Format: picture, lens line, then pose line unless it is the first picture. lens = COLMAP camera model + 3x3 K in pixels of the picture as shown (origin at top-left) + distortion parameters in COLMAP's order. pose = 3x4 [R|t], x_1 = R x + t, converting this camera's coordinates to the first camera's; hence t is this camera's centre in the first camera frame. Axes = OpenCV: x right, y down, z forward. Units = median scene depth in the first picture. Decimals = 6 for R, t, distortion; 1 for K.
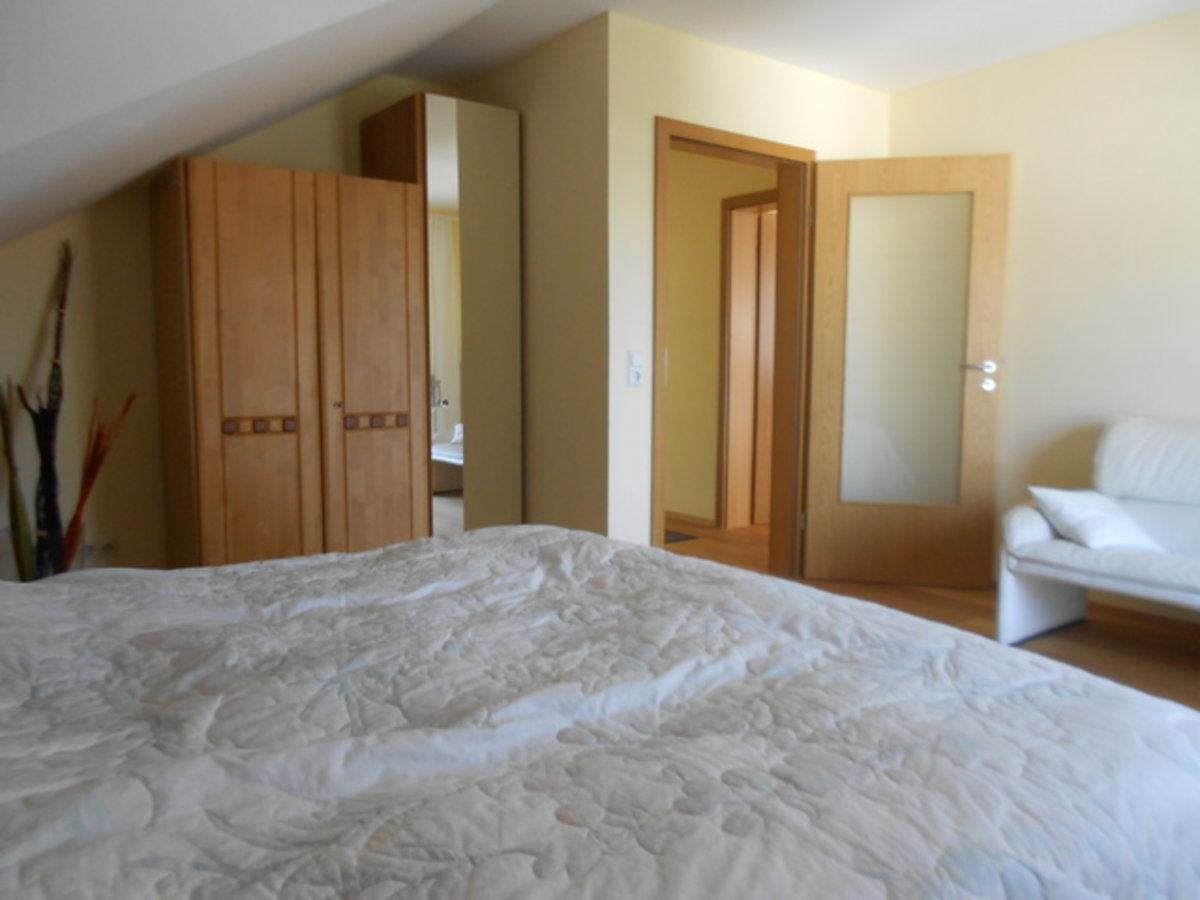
lens RADIAL K [[914.5, 0, 600.0], [0, 914.5, 450.0], [0, 0, 1]] dist [-0.004439, 0.001683]
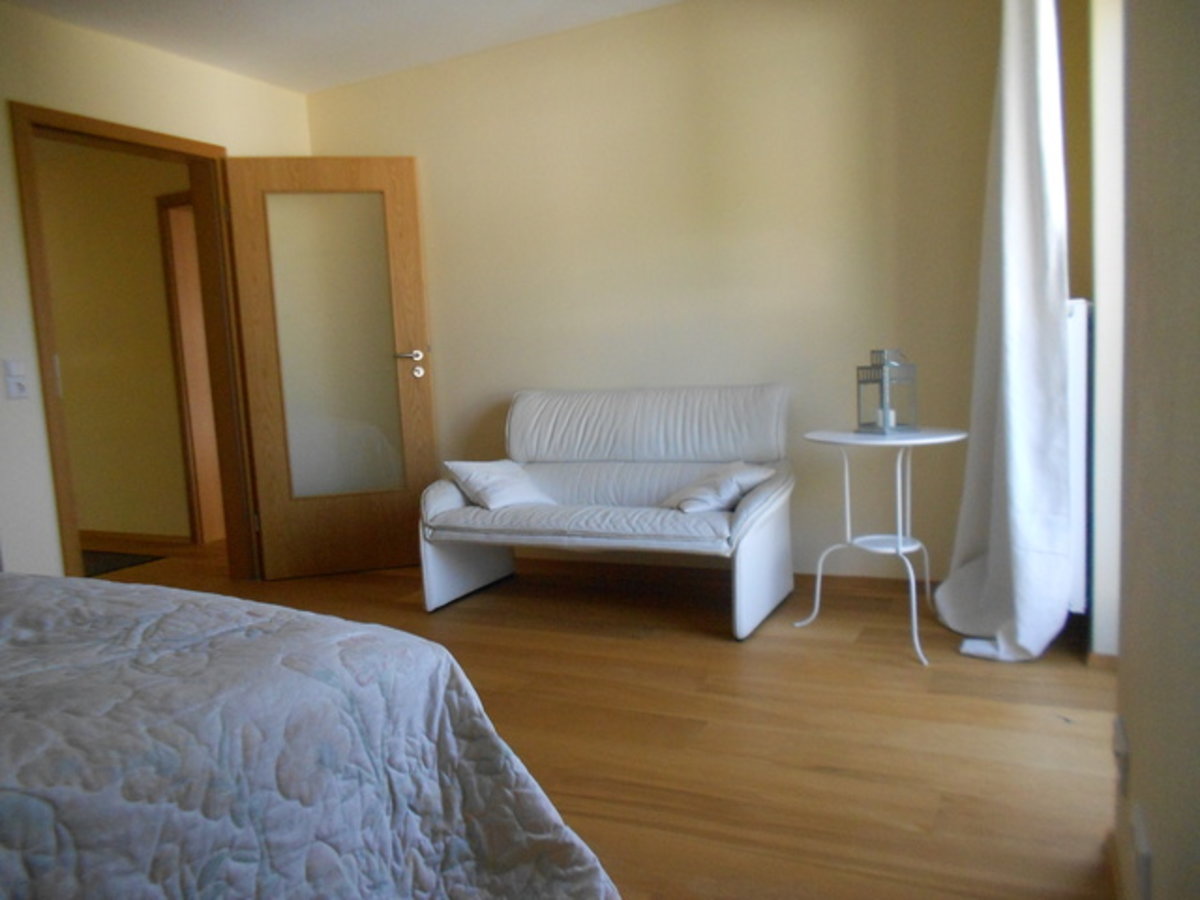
lens RADIAL K [[916.1, 0, 600.0], [0, 916.1, 450.0], [0, 0, 1]] dist [0.003369, -0.002051]
pose [[0.894914, -0.103414, 0.434090, 0.142188], [0.107266, 0.994107, 0.015688, 0.025618], [-0.433154, 0.032524, 0.900733, -0.055424]]
